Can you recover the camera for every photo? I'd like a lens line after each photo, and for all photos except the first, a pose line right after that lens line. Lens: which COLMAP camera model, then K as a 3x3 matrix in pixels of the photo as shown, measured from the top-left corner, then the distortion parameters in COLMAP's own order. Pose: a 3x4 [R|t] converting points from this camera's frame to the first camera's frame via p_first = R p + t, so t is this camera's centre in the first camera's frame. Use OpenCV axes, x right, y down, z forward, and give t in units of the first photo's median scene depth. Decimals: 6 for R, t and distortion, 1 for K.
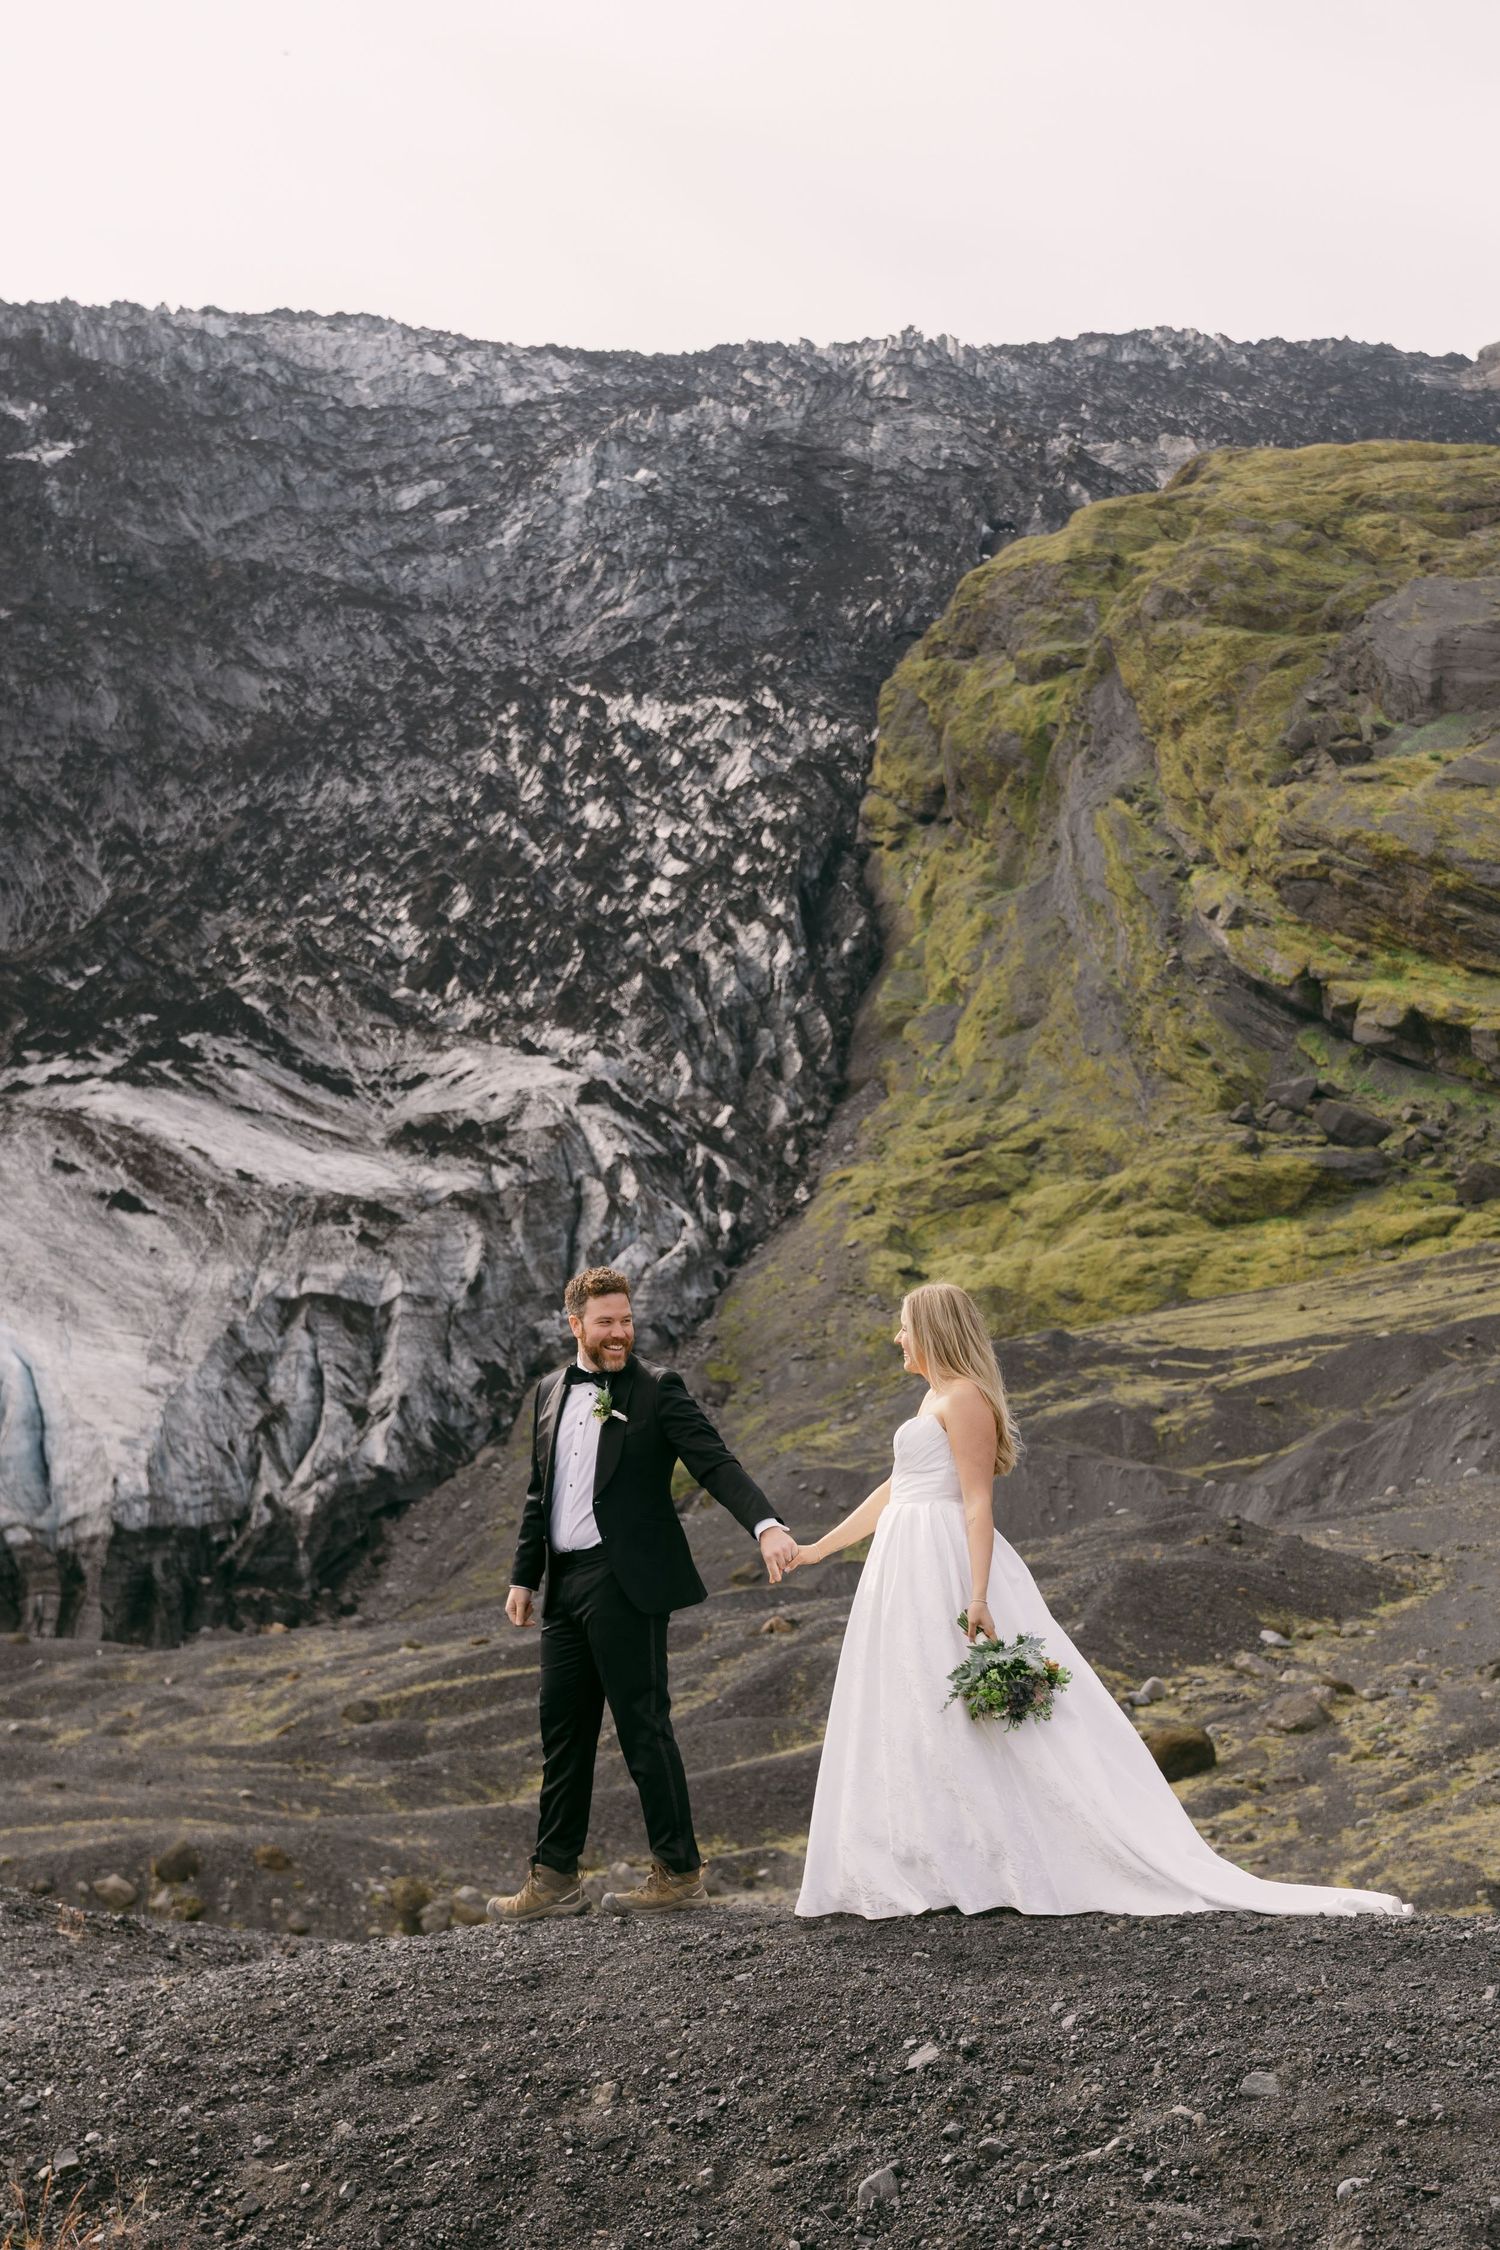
lens RADIAL K [[3312.6, 0, 694.5], [0, 3312.6, 1070.9], [0, 0, 1]] dist [-0.048385, 0.000000]
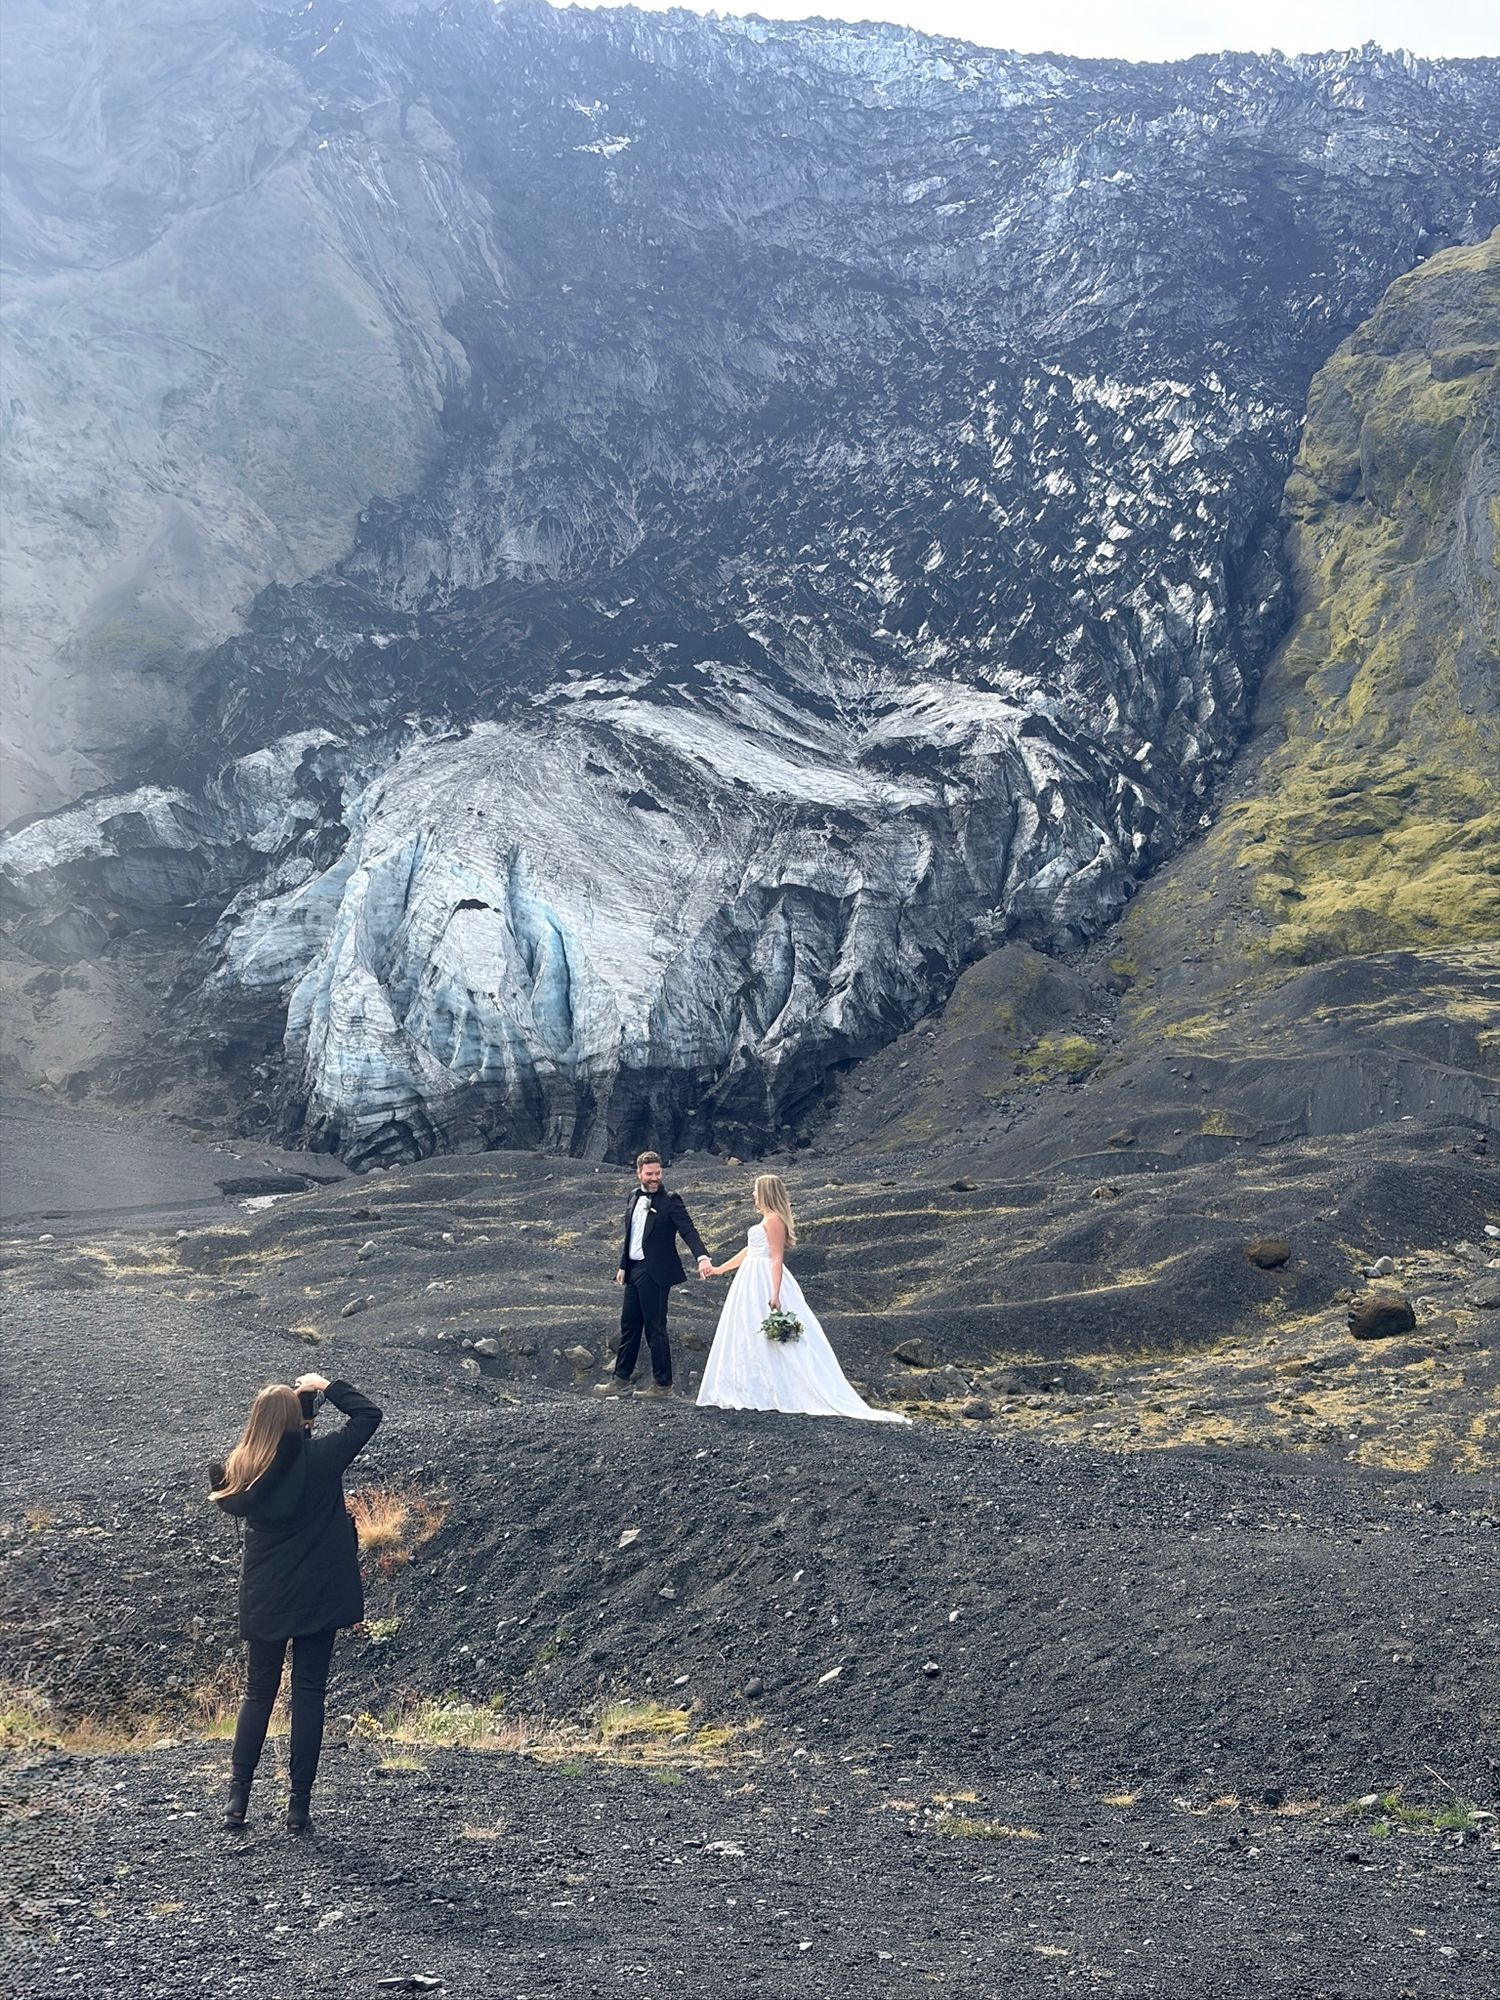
lens RADIAL K [[3024.4, 0, 740.4], [0, 3024.4, 988.4], [0, 0, 1]] dist [0.039517, 0.000000]
pose [[0.987560, 0.061425, -0.144751, 0.028413], [-0.043952, 0.991684, 0.120955, -0.026955], [0.150977, -0.113088, 0.982047, -0.097260]]
